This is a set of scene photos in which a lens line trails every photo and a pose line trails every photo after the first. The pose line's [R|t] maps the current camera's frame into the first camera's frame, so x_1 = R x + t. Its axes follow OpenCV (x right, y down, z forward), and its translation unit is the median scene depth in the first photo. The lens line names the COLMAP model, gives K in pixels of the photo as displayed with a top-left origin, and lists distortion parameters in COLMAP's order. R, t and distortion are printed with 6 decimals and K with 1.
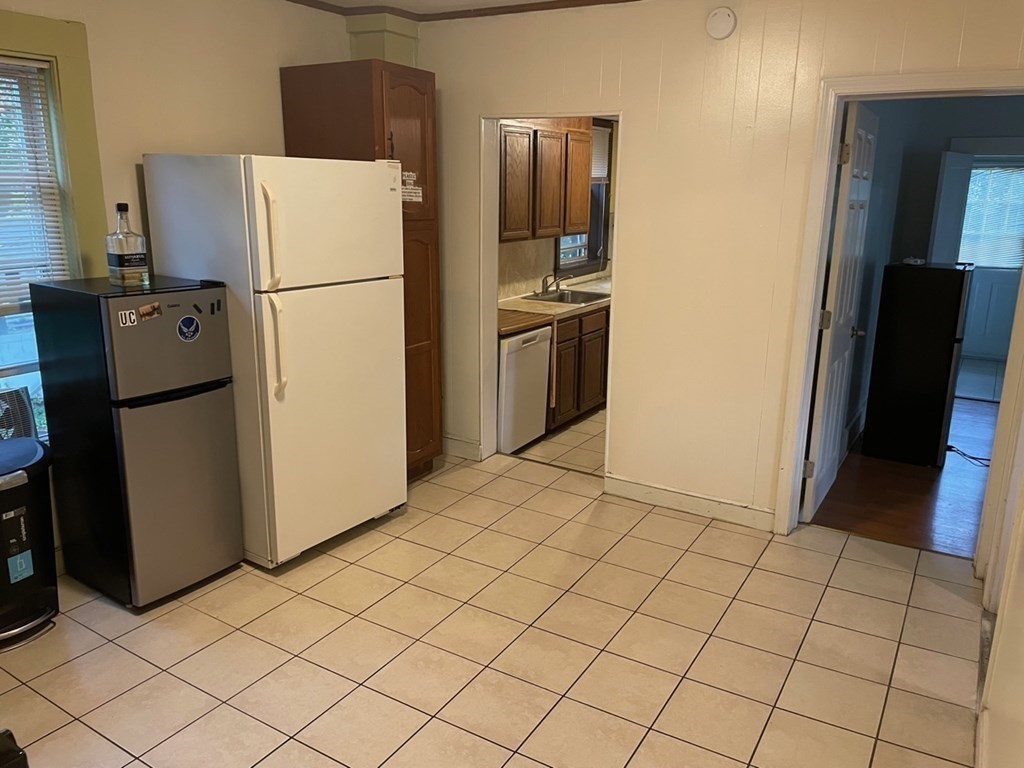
lens RADIAL K [[778.0, 0, 515.6], [0, 778.0, 383.8], [0, 0, 1]] dist [0.059467, -0.011146]
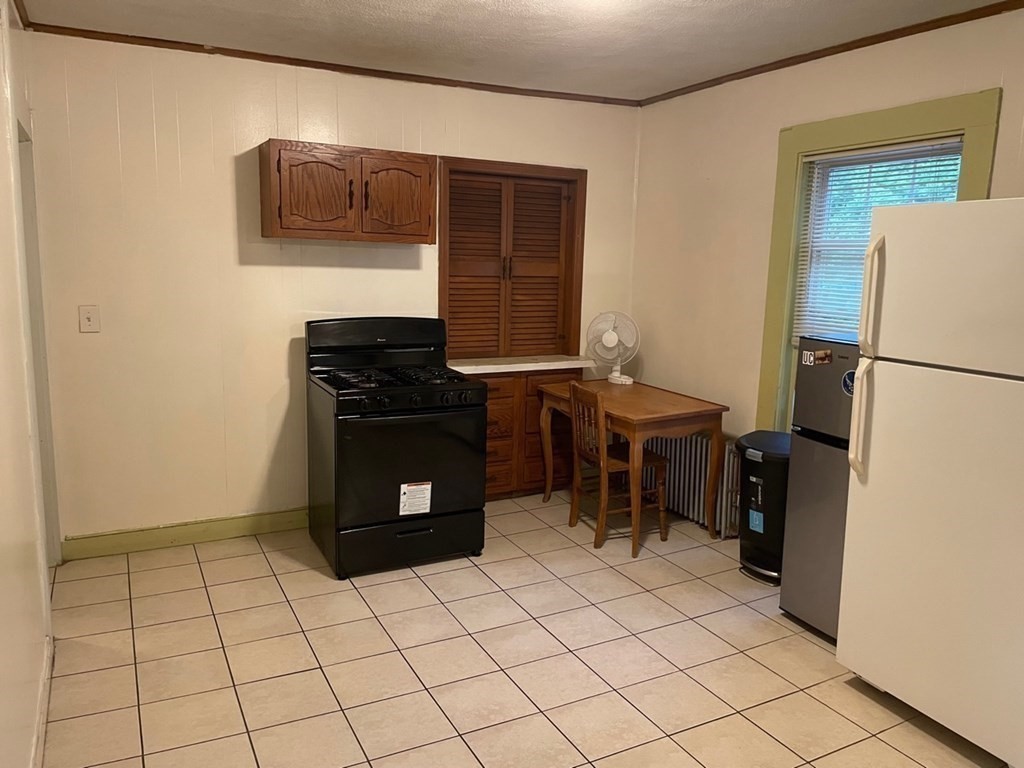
lens RADIAL K [[778.0, 0, 515.7], [0, 778.0, 379.0], [0, 0, 1]] dist [0.059467, -0.011146]
pose [[-0.520145, 0.108446, -0.847165, 0.673374], [-0.232865, 0.936319, 0.262834, -0.244420], [0.821720, 0.333987, -0.461768, 1.132350]]
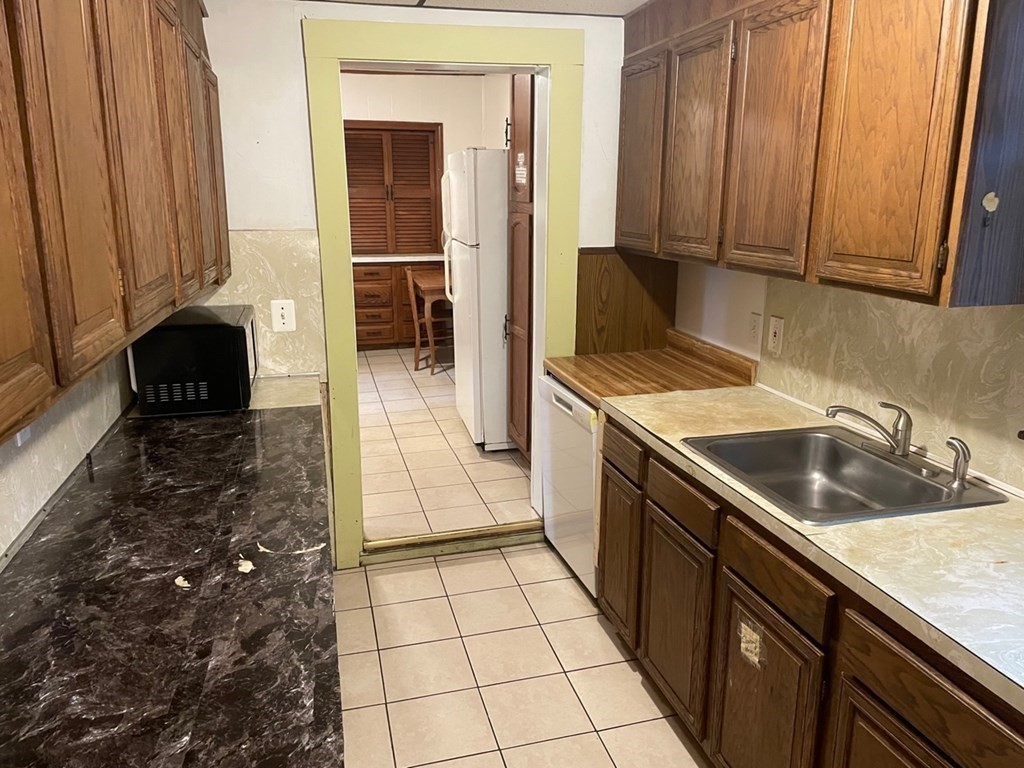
lens RADIAL K [[778.0, 0, 513.5], [0, 778.0, 381.5], [0, 0, 1]] dist [0.059467, -0.011146]
pose [[-0.693821, 0.161795, -0.701737, 0.819536], [-0.183926, 0.902306, 0.389890, -0.522586], [0.696264, 0.399582, -0.596281, 2.259367]]
